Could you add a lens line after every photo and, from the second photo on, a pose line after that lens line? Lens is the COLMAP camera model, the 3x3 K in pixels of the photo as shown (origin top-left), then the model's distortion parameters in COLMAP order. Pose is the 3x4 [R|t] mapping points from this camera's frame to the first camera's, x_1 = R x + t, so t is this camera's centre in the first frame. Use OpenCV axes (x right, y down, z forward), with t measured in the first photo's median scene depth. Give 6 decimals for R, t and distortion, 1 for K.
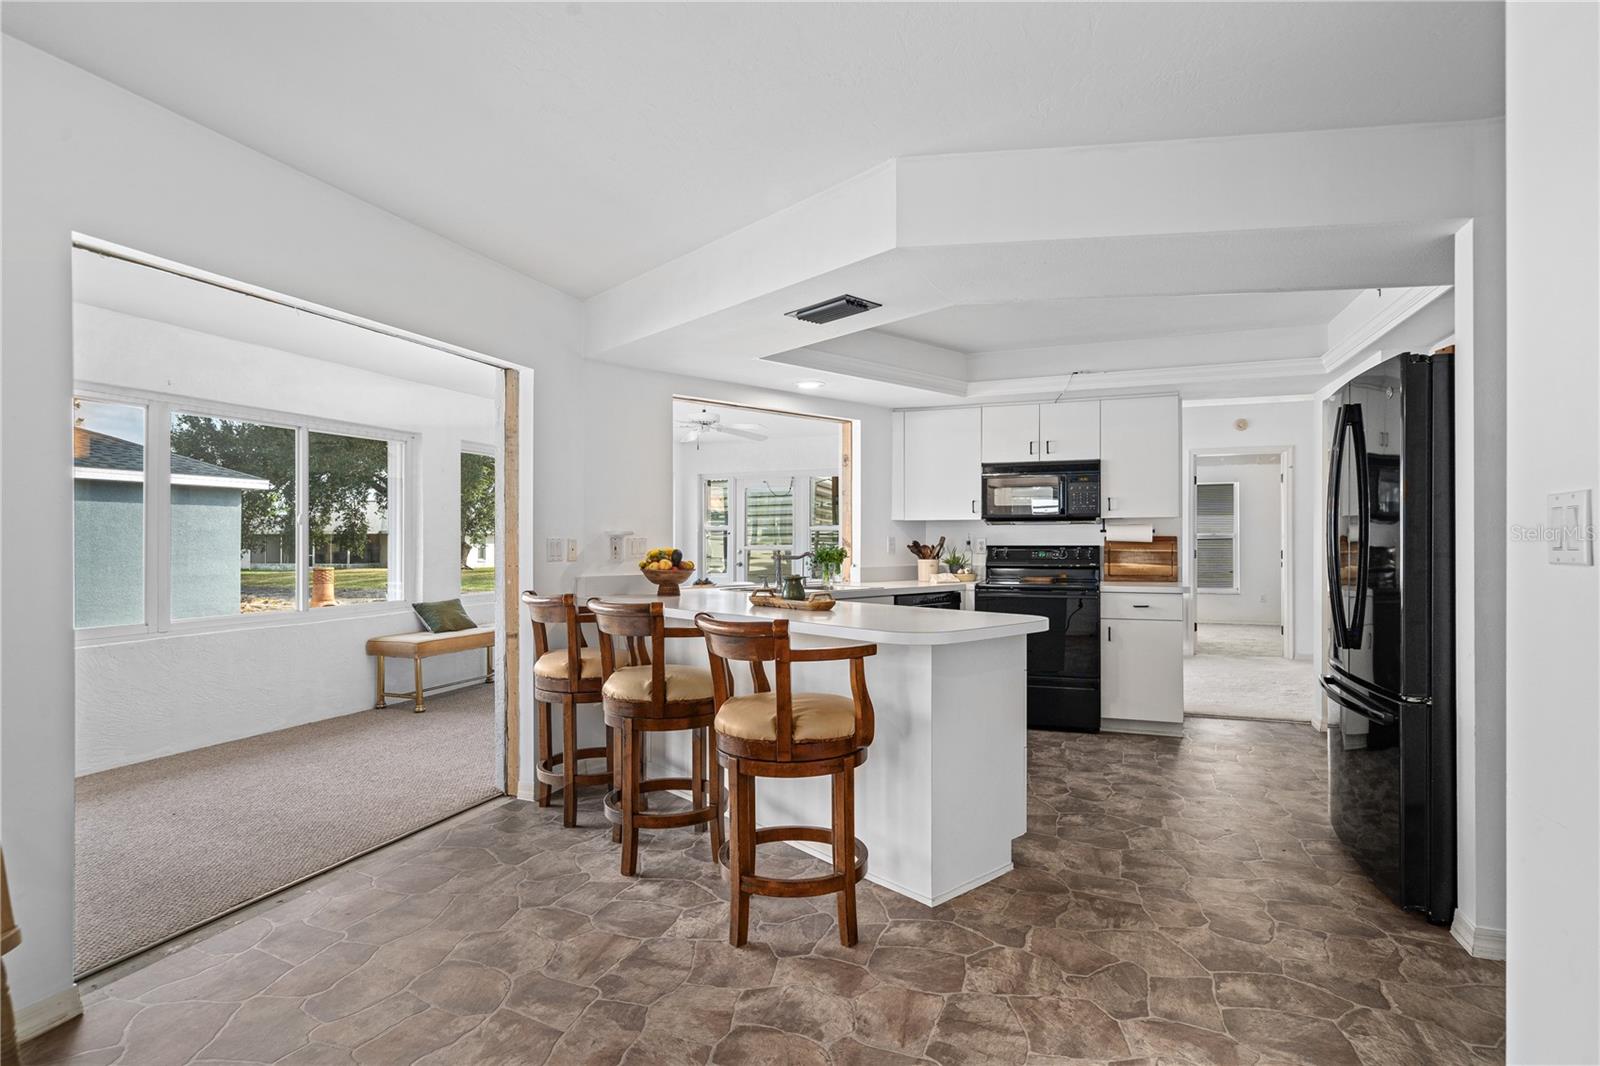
lens RADIAL K [[777.6, 0, 798.5], [0, 777.6, 531.7], [0, 0, 1]] dist [-0.001576, 0.000340]
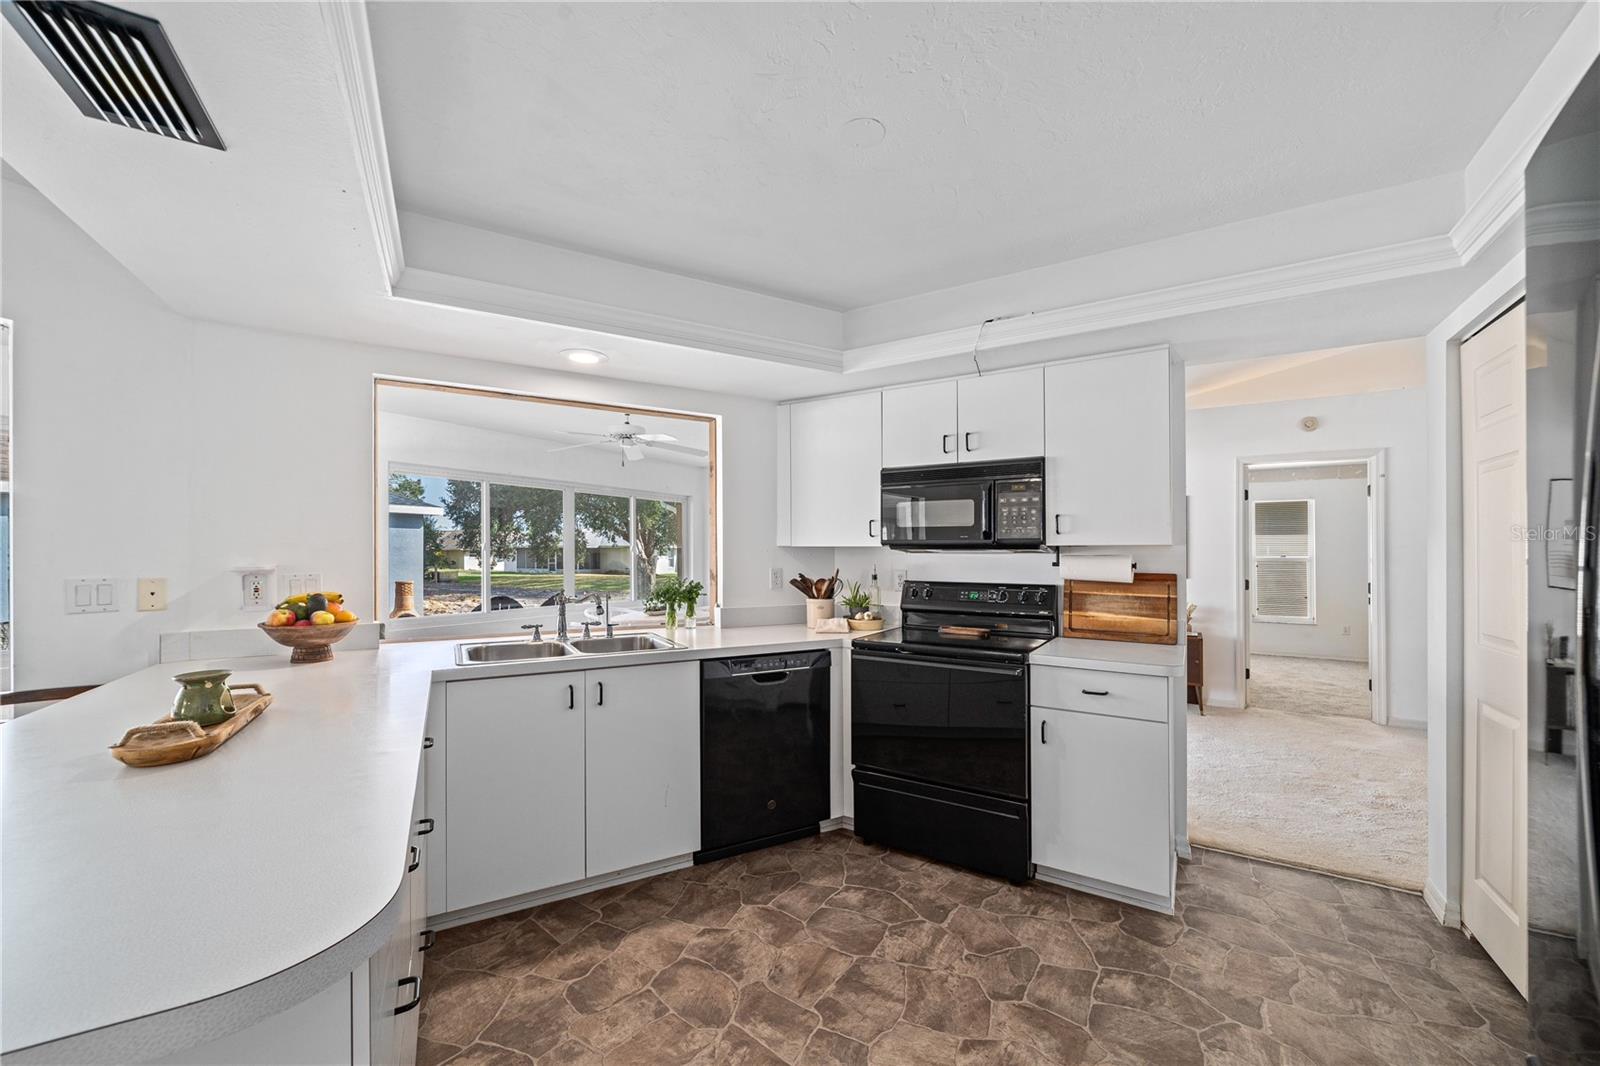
lens RADIAL K [[608.9, 0, 803.8], [0, 608.9, 541.7], [0, 0, 1]] dist [0.000204, -0.000339]
pose [[0.980951, 0.002494, -0.194241, 0.269735], [-0.004090, 0.999961, -0.007820, -0.014973], [0.194214, 0.008465, 0.980923, 0.425101]]
